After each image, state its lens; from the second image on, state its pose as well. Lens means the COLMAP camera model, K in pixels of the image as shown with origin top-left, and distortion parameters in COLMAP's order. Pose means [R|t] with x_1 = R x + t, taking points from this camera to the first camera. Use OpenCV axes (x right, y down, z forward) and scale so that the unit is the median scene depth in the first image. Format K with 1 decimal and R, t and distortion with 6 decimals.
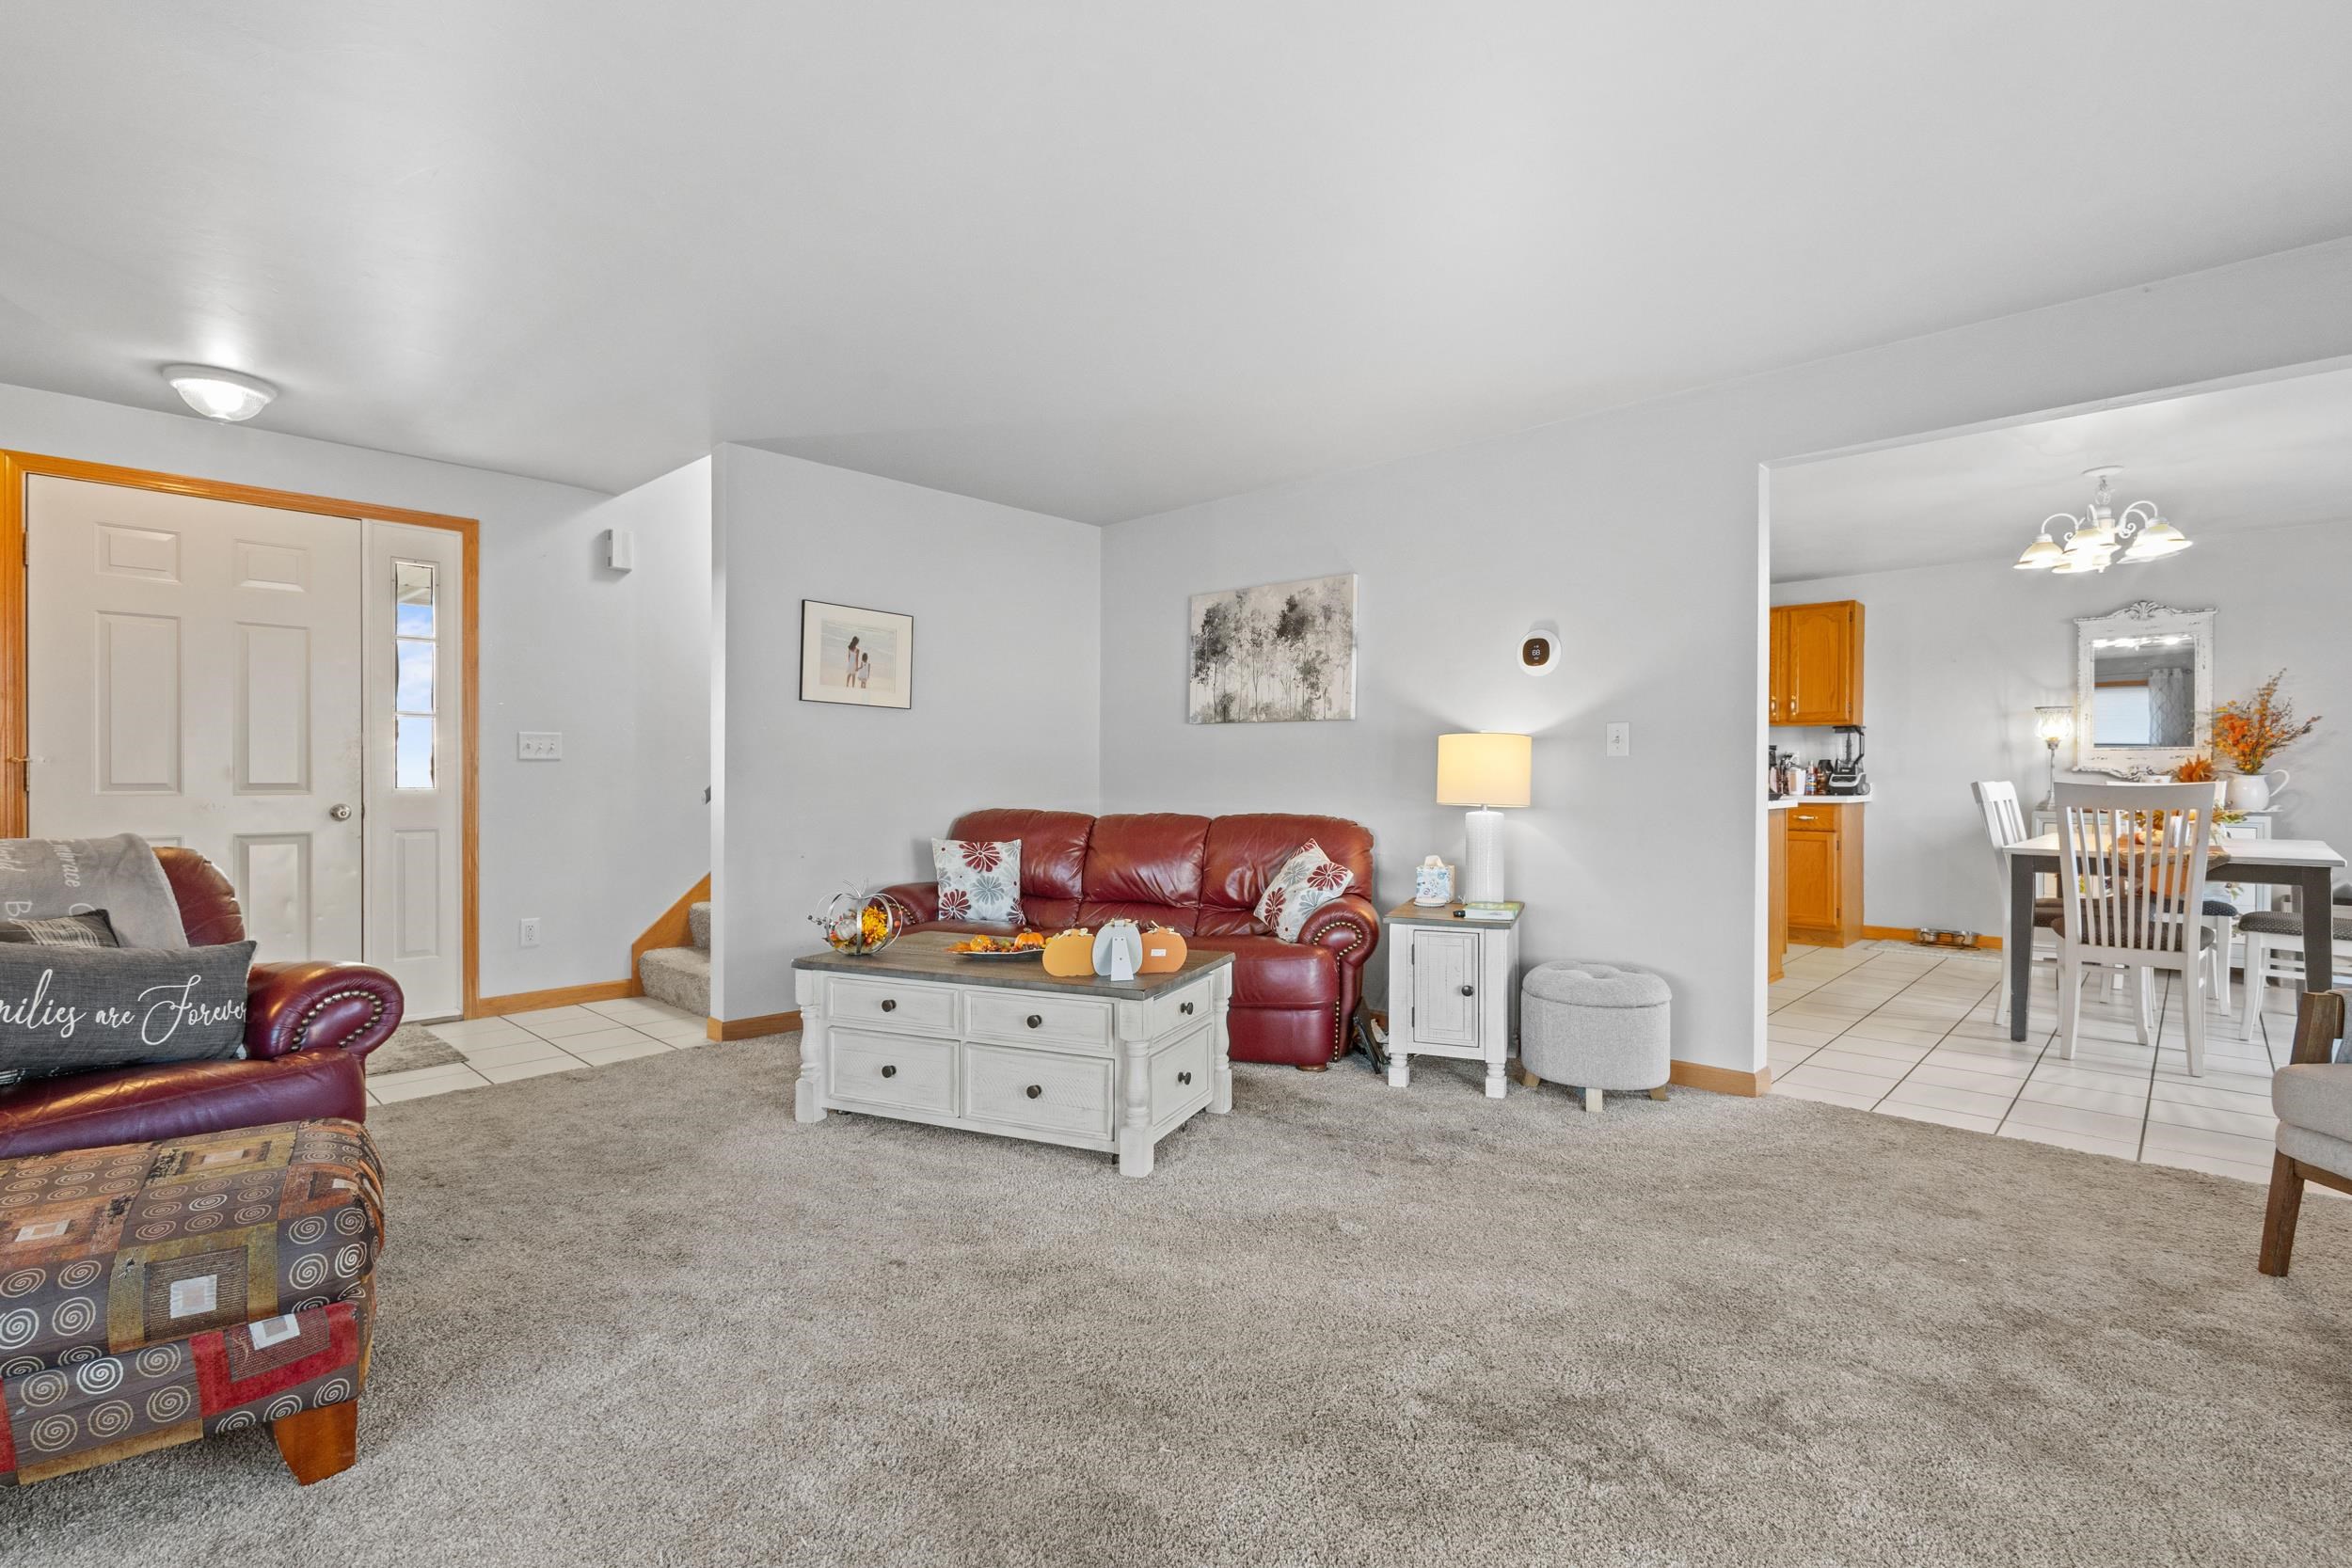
lens RADIAL K [[1081.1, 0, 1178.7], [0, 1081.1, 781.3], [0, 0, 1]] dist [0.010211, -0.003097]
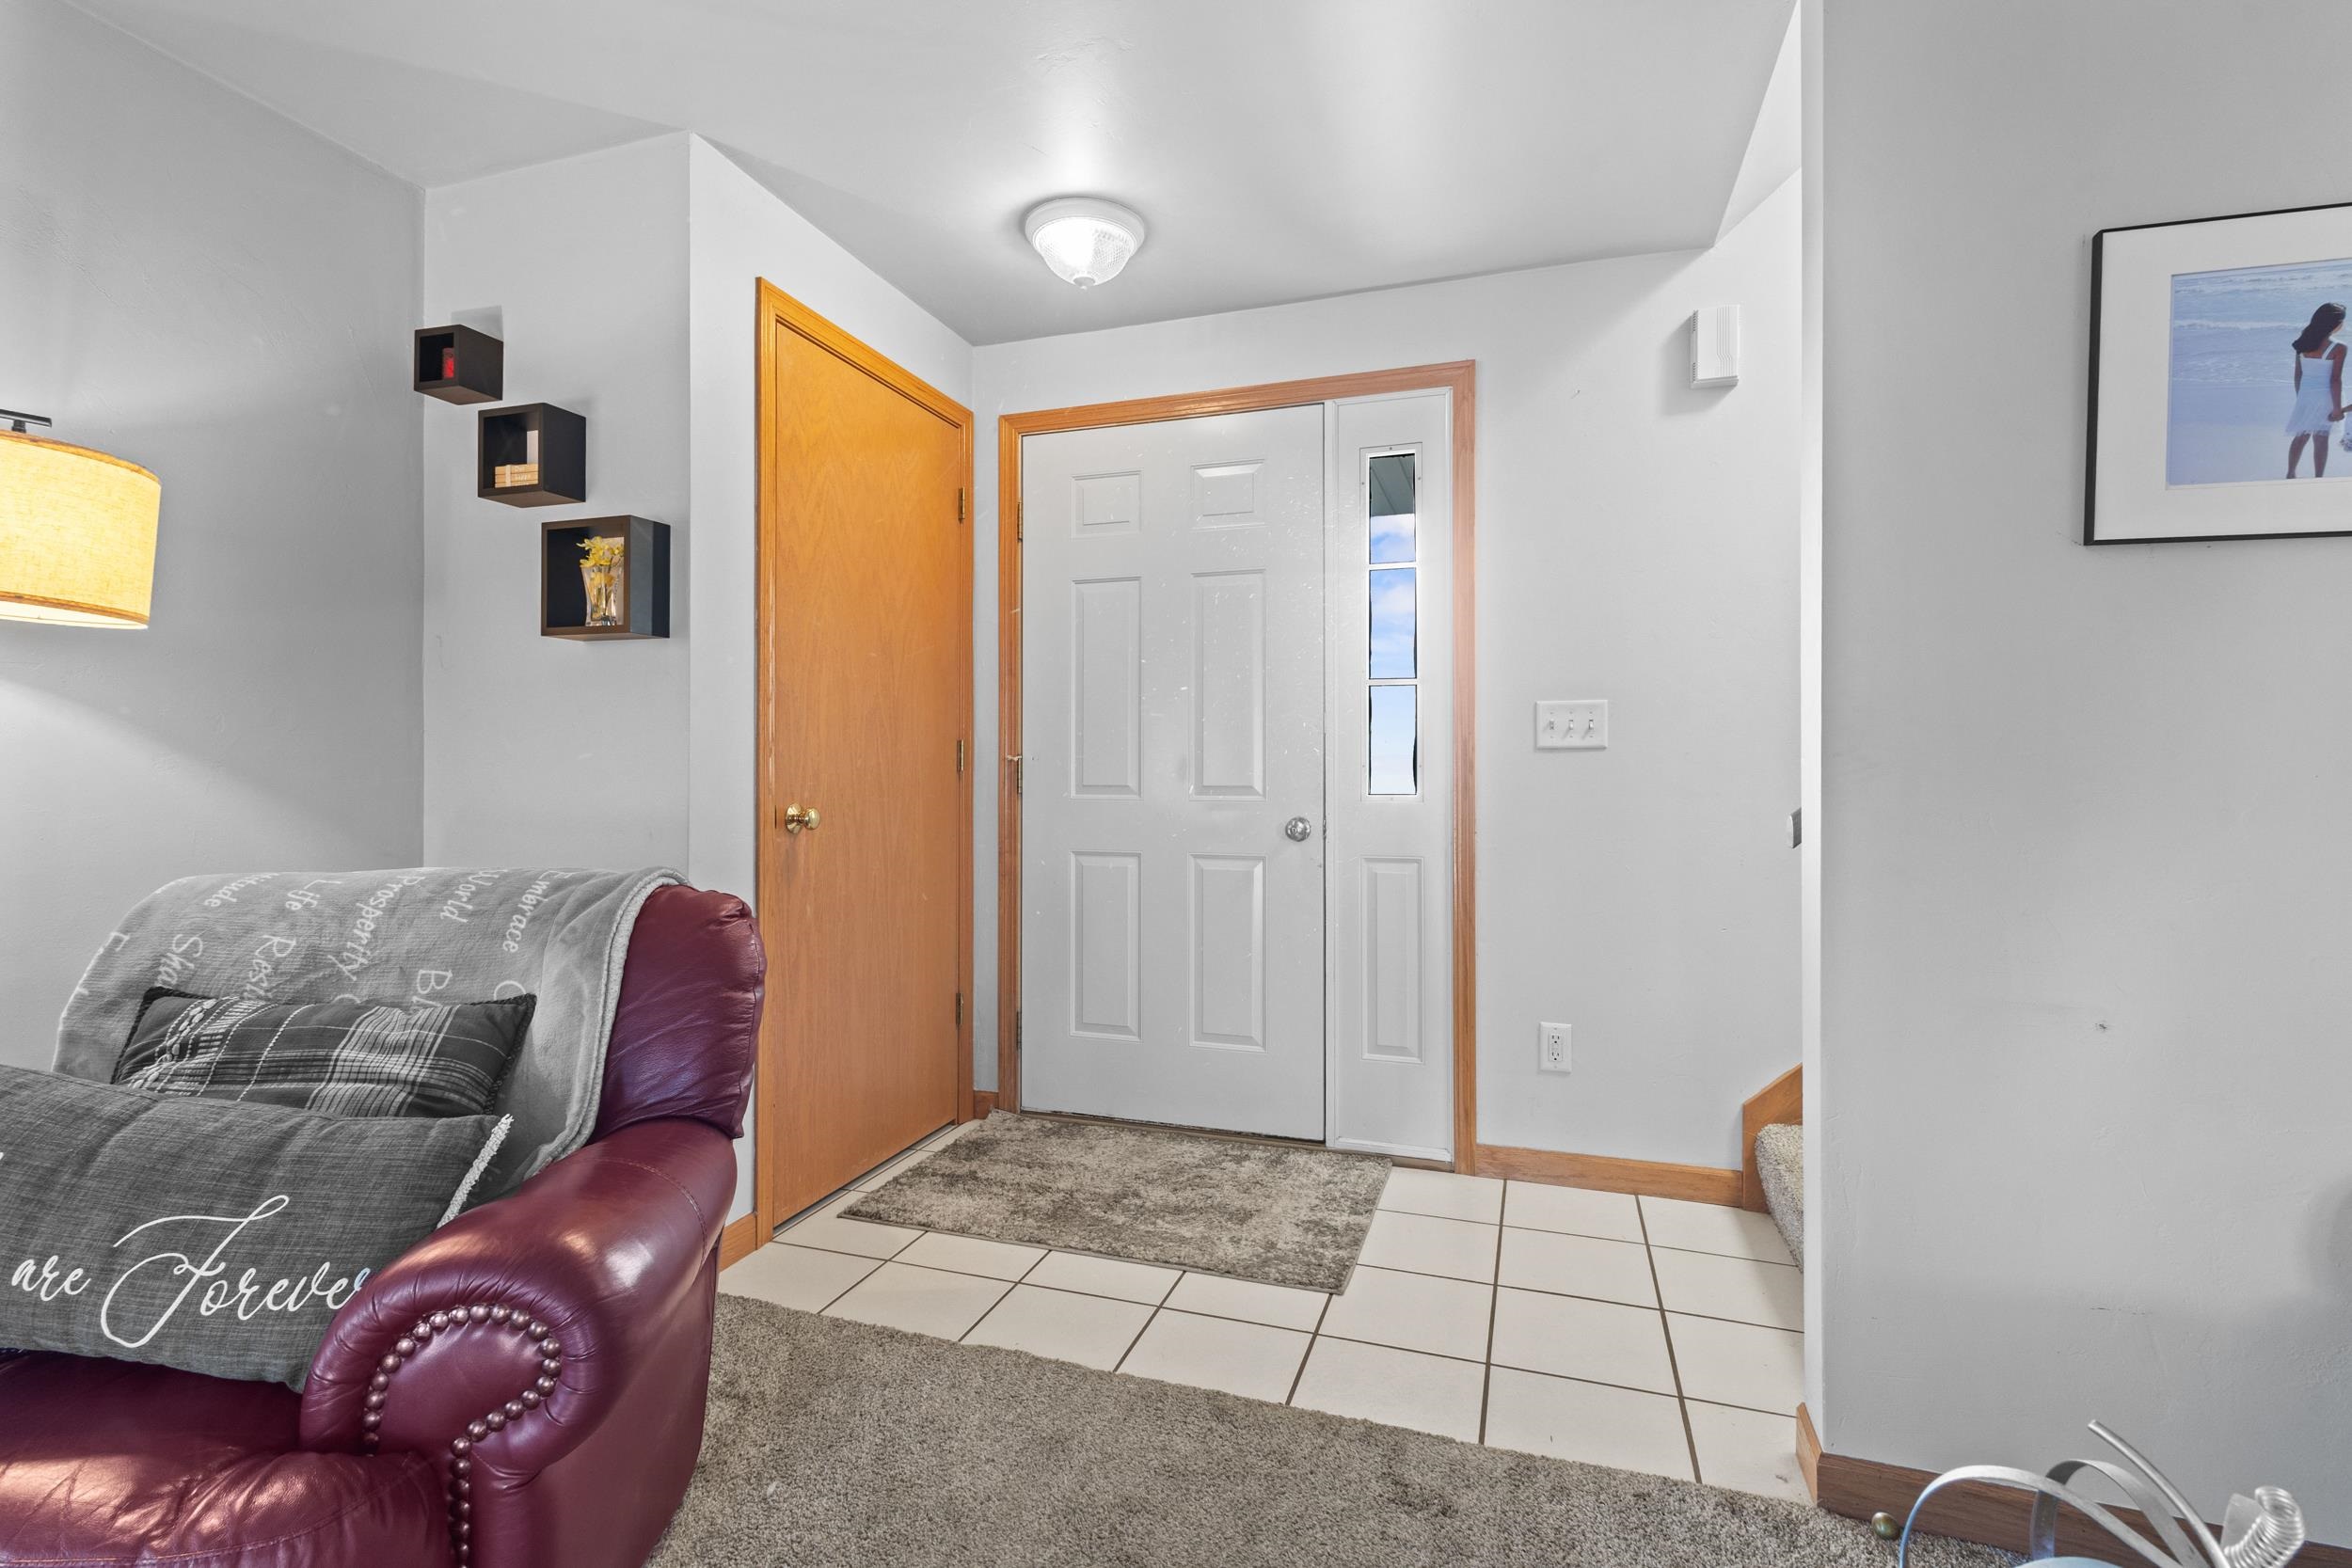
lens RADIAL K [[1081.1, 0, 1182.1], [0, 1081.1, 766.6], [0, 0, 1]] dist [0.010211, -0.003097]
pose [[0.418153, -0.009191, -0.908330, -0.162070], [-0.006182, 0.999897, -0.012964, -0.001578], [0.908356, 0.011036, 0.418053, 0.600098]]
